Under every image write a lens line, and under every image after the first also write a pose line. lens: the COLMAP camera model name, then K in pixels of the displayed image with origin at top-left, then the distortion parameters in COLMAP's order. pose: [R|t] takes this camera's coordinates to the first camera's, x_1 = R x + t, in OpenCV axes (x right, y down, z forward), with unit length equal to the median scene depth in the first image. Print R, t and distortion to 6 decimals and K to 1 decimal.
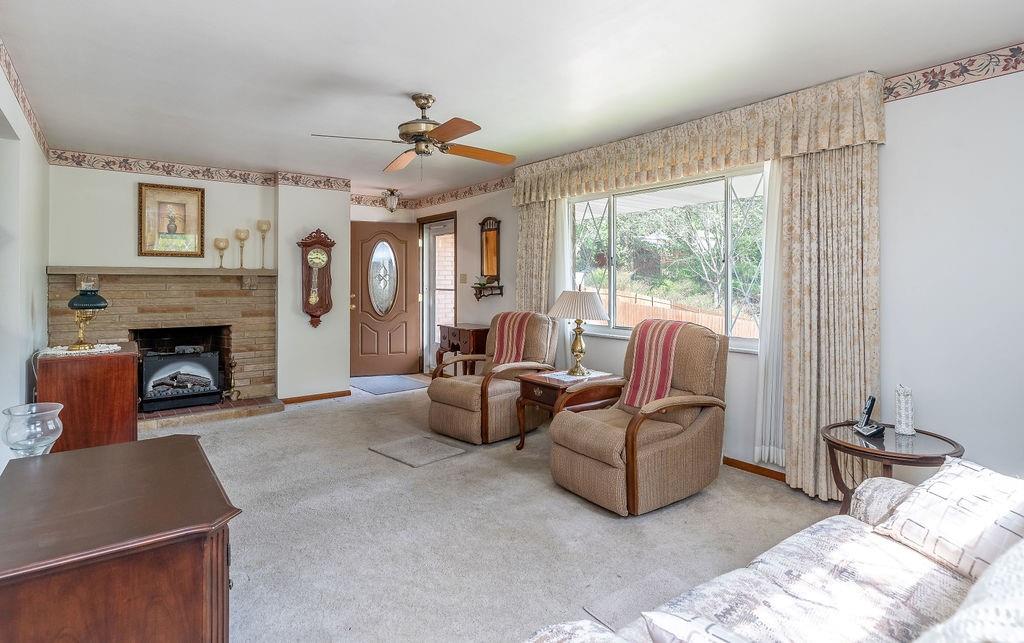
lens RADIAL K [[549.3, 0, 512.9], [0, 549.3, 278.5], [0, 0, 1]] dist [0.000461, 0.000057]
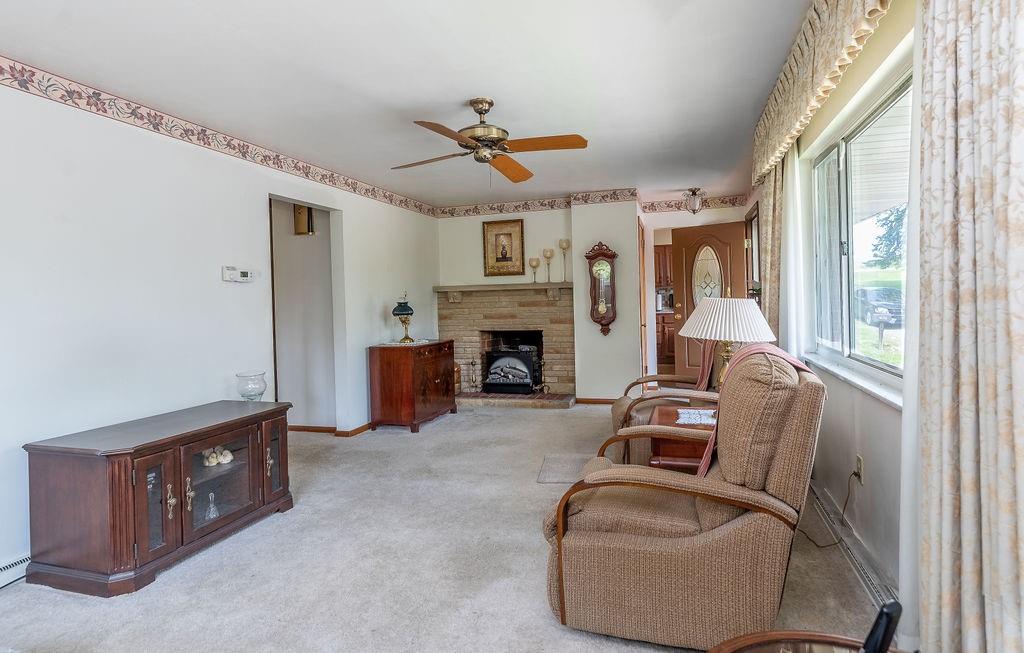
lens RADIAL K [[514.7, 0, 514.6], [0, 514.7, 302.1], [0, 0, 1]] dist [-0.002325, -0.000209]
pose [[0.587215, -0.010358, -0.809364, 0.357449], [0.030071, 0.999507, 0.009026, 0.011709], [0.808872, -0.029639, 0.587237, 0.298157]]
